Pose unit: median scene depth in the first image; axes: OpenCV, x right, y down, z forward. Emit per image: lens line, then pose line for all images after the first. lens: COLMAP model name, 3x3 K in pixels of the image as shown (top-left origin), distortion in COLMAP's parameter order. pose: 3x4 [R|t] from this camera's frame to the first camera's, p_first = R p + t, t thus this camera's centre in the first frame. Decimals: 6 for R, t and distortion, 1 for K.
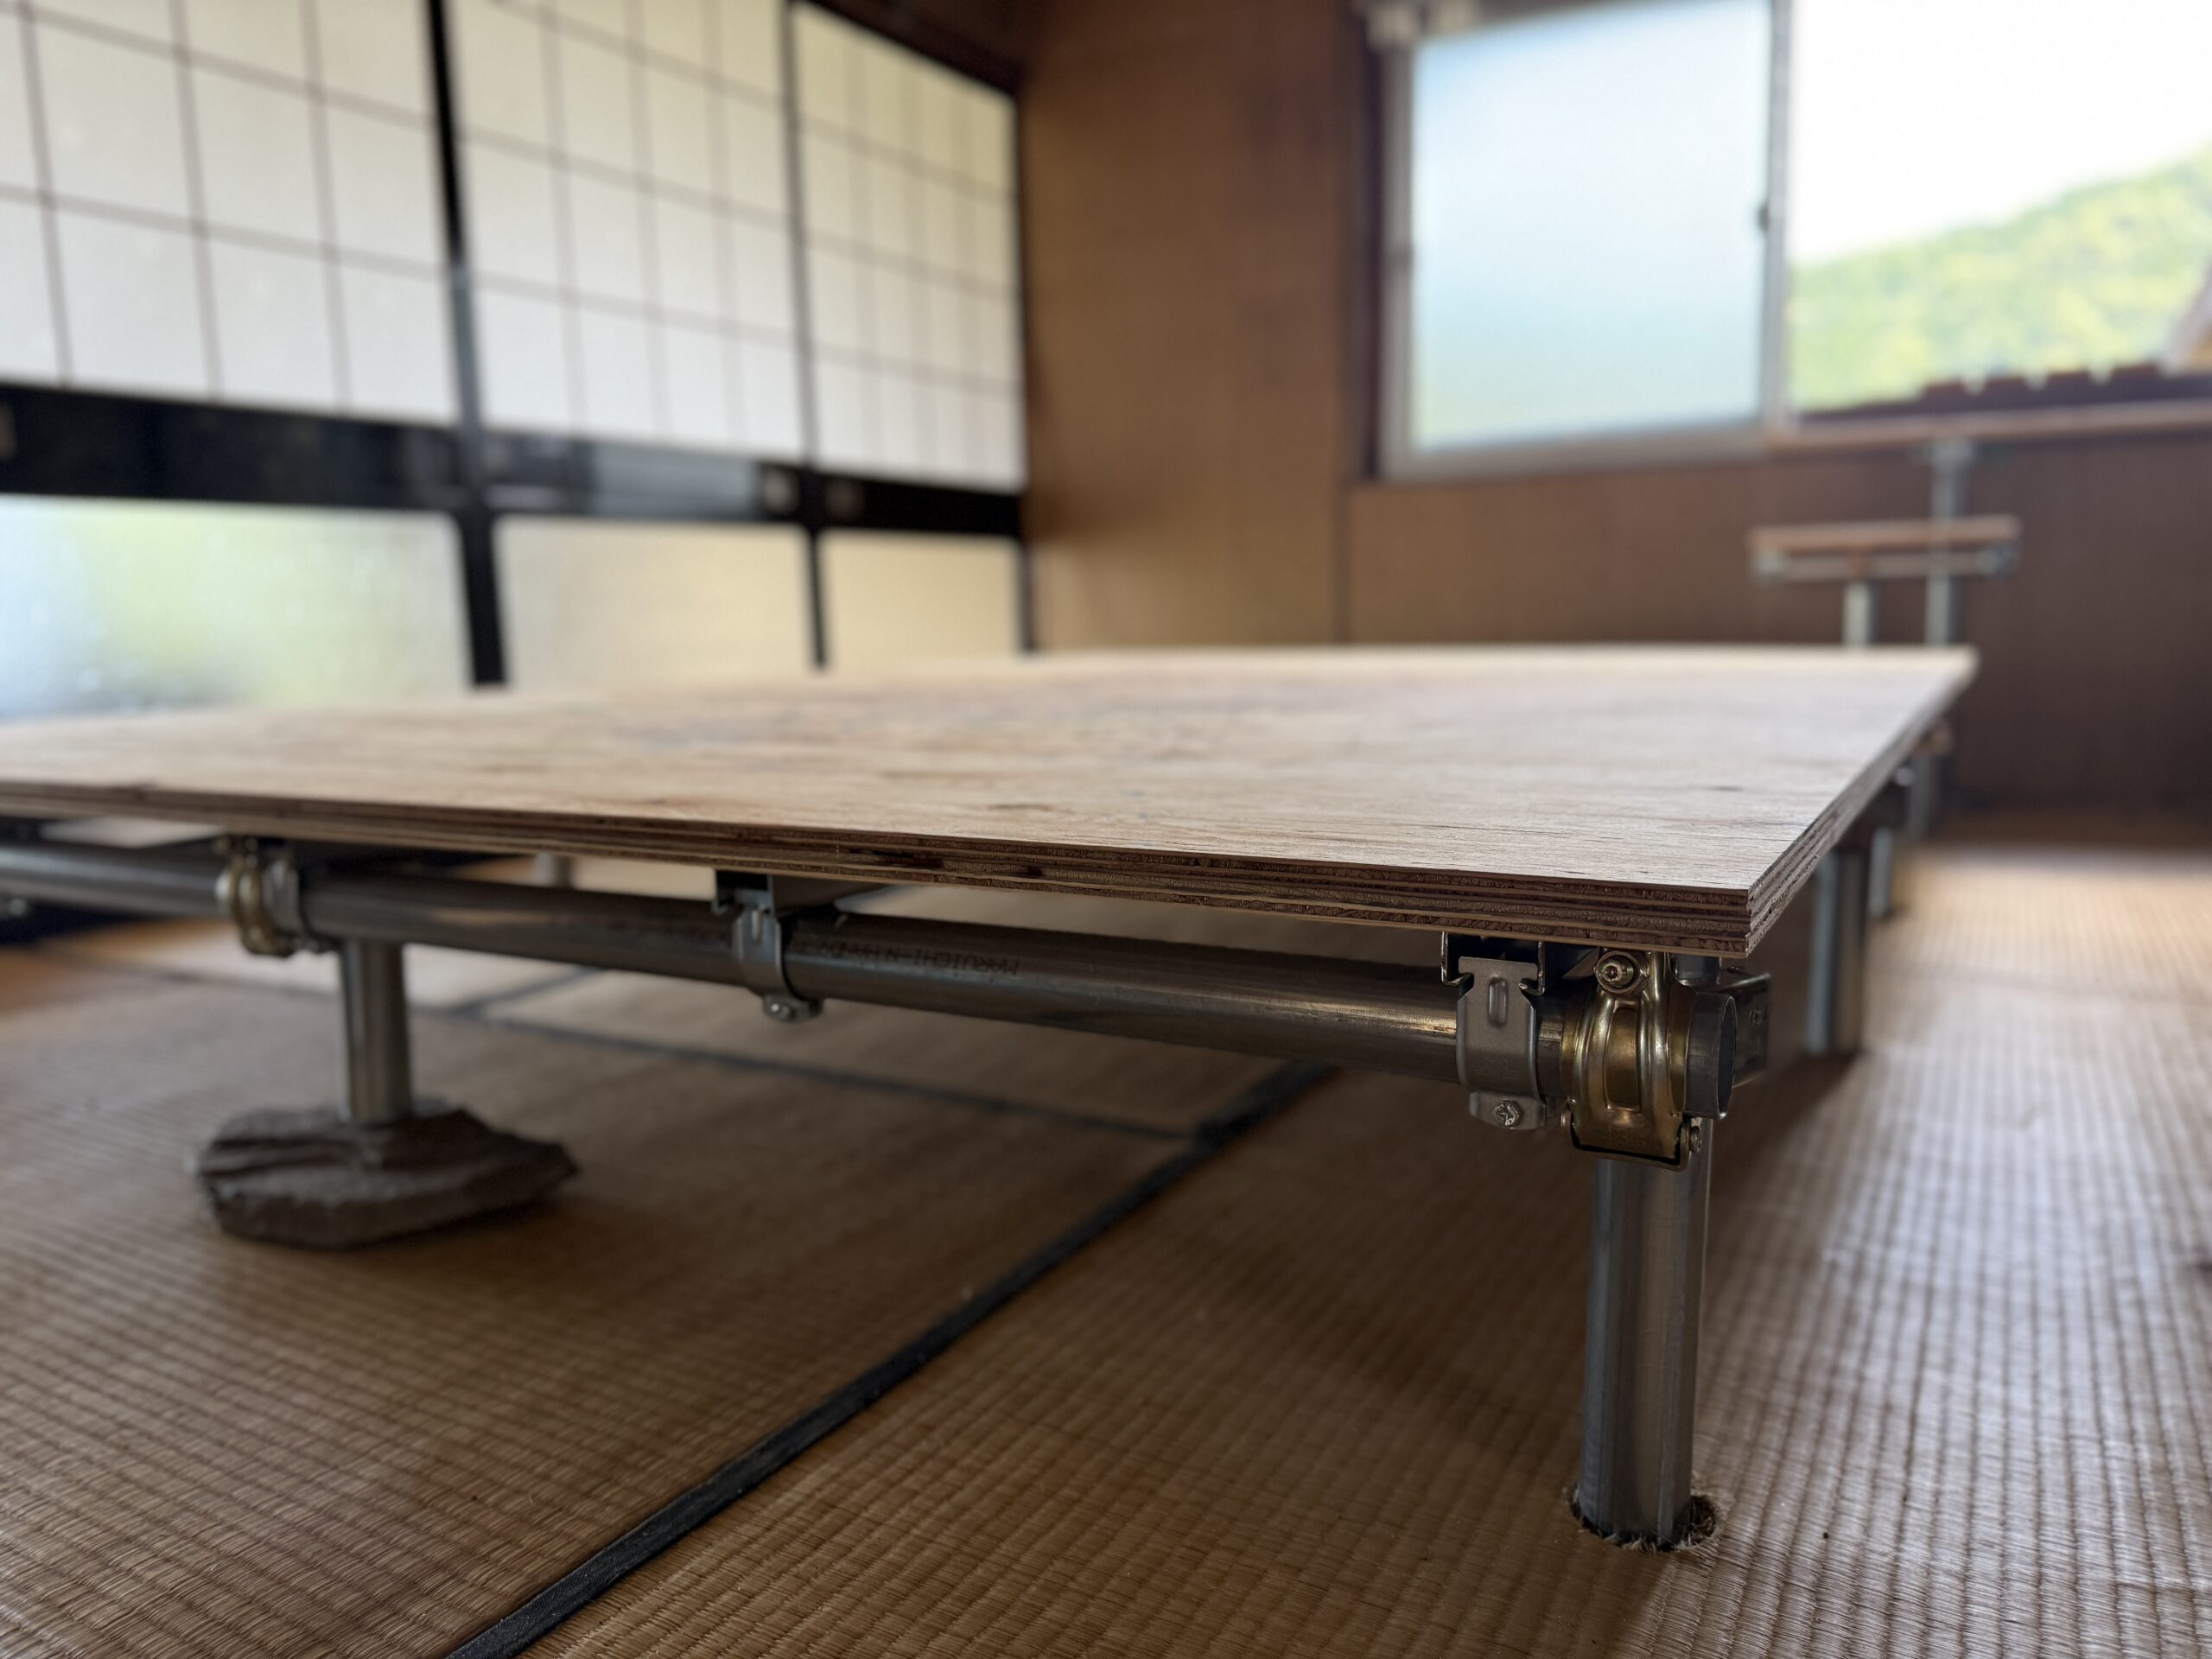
lens RADIAL K [[1556.5, 0, 1107.6], [0, 1556.5, 838.5], [0, 0, 1]] dist [0.050775, -0.061785]
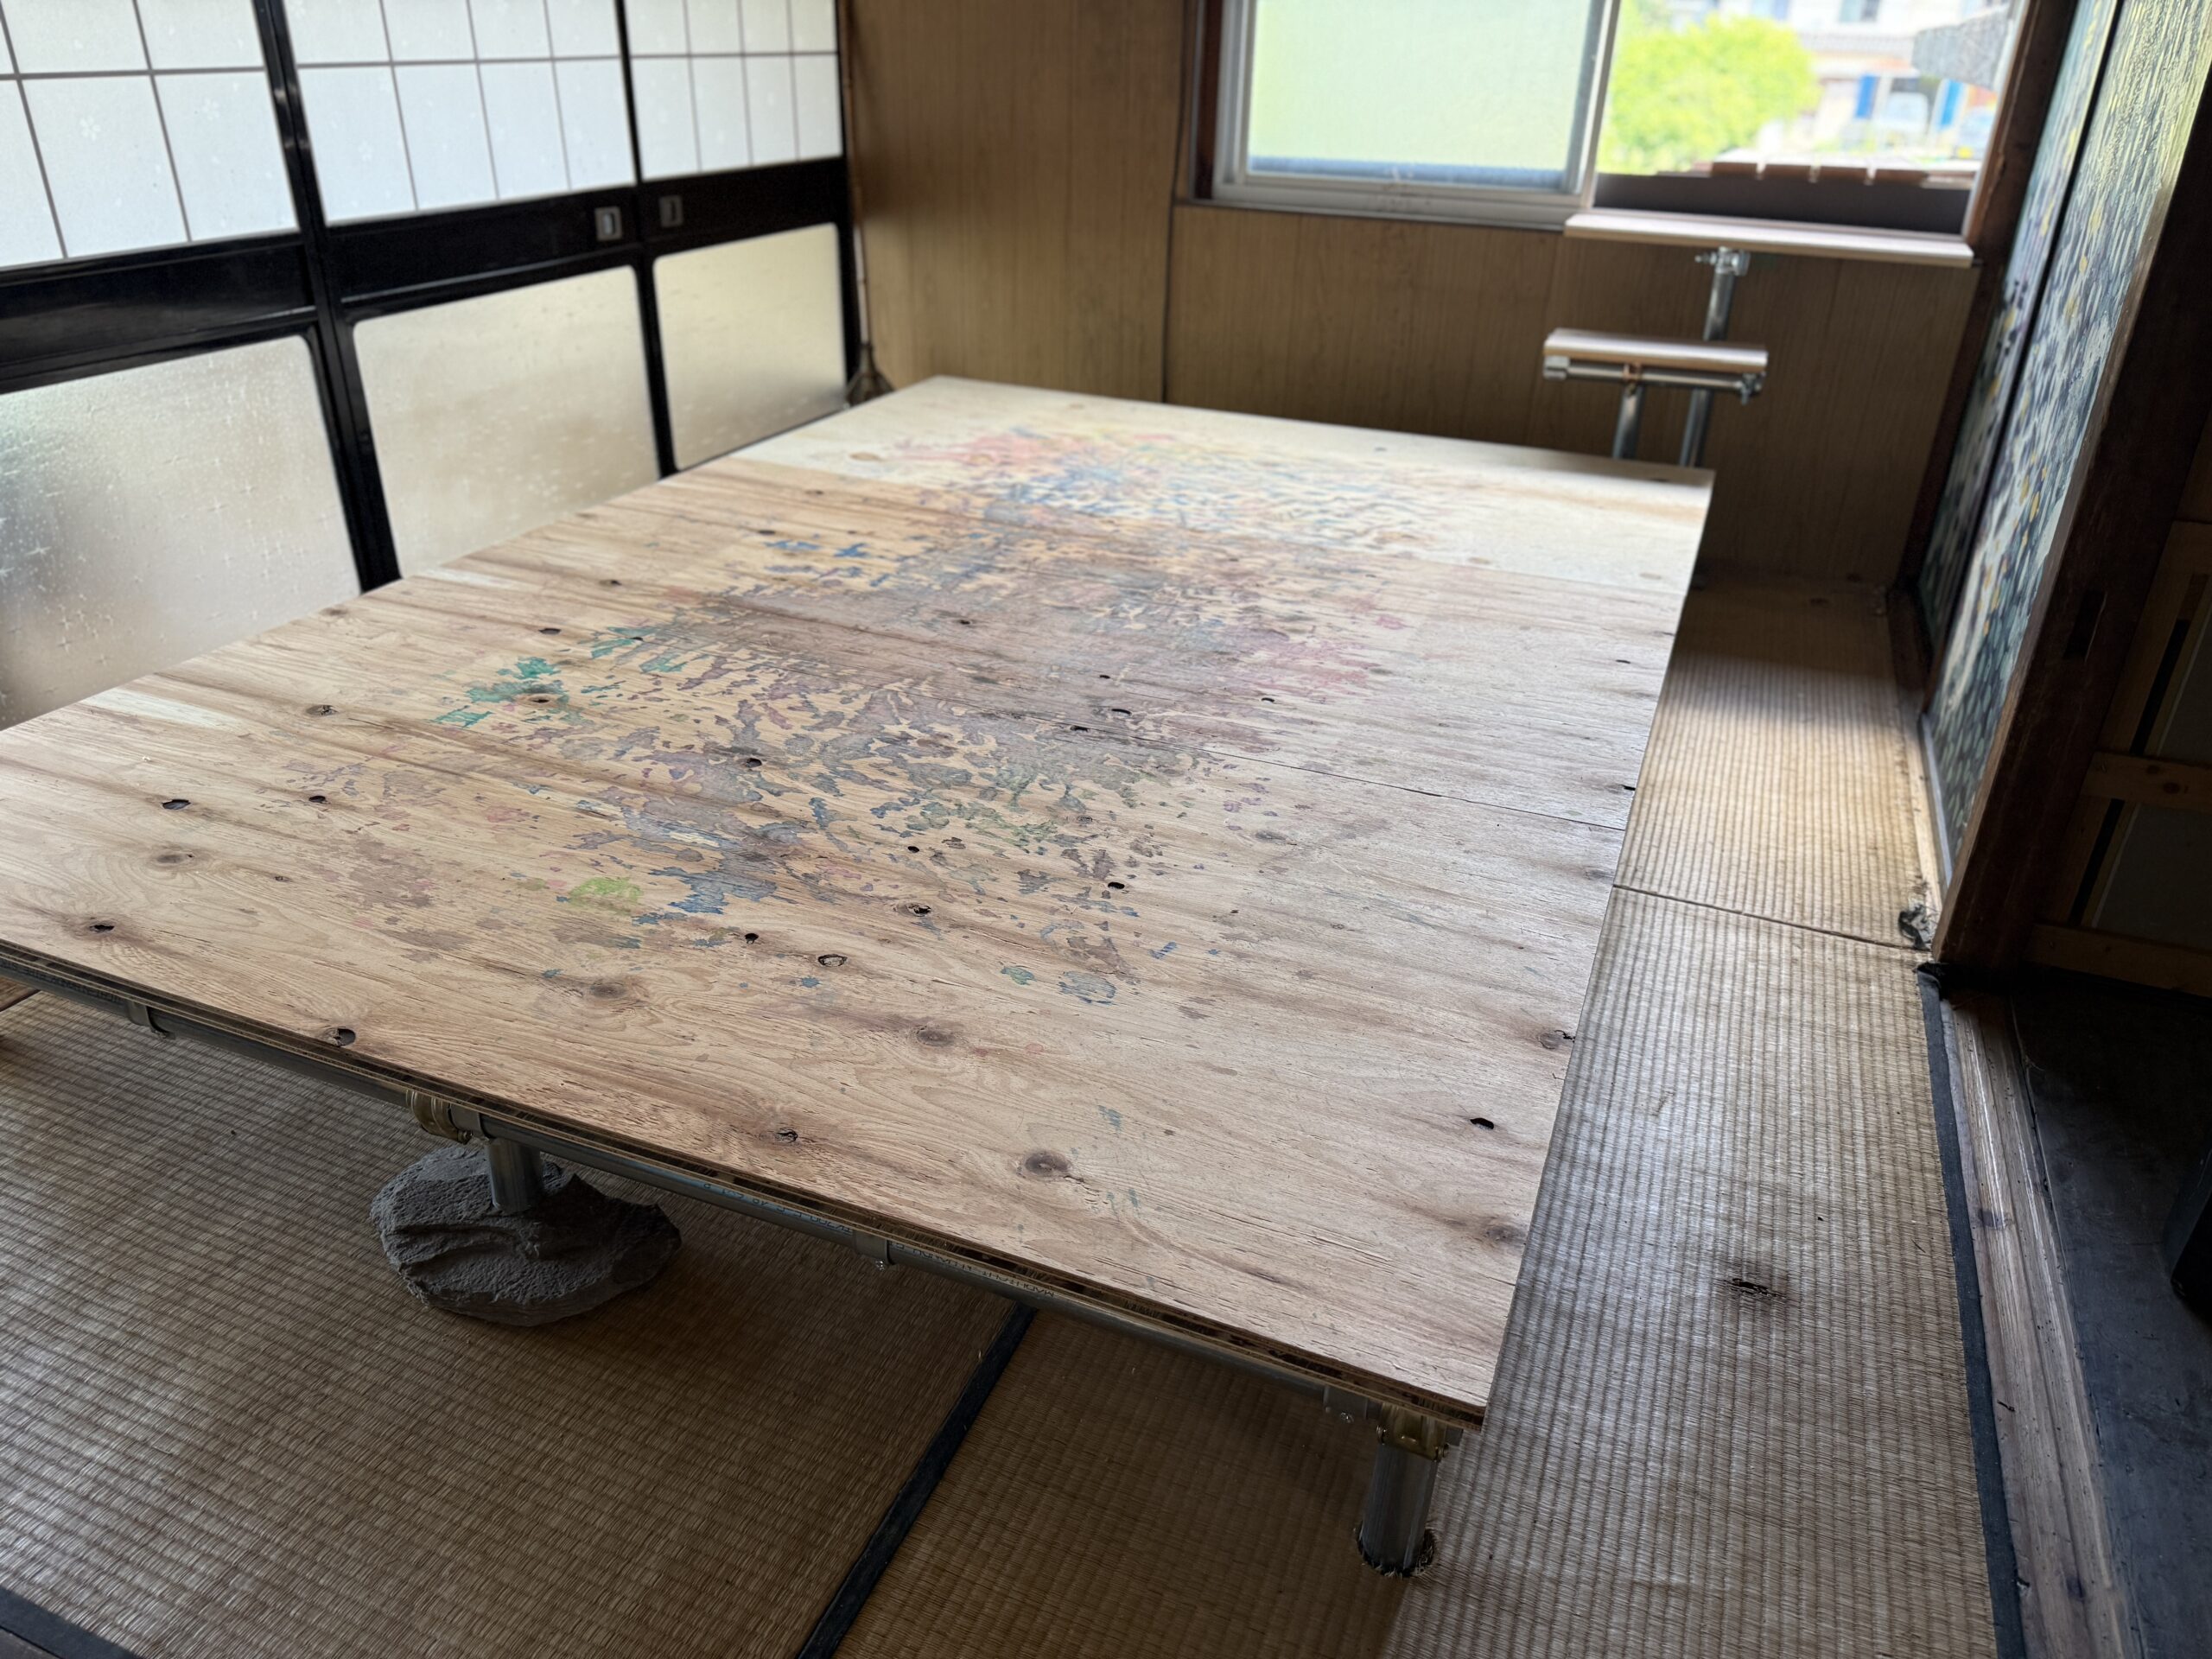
lens RADIAL K [[1556.5, 0, 1107.6], [0, 1556.5, 838.5], [0, 0, 1]] dist [0.050775, -0.061785]
pose [[0.989013, -0.012301, 0.147318, -0.192341], [-0.037591, 0.942848, 0.331095, -0.726044], [-0.142972, -0.332995, 0.932026, -0.289817]]
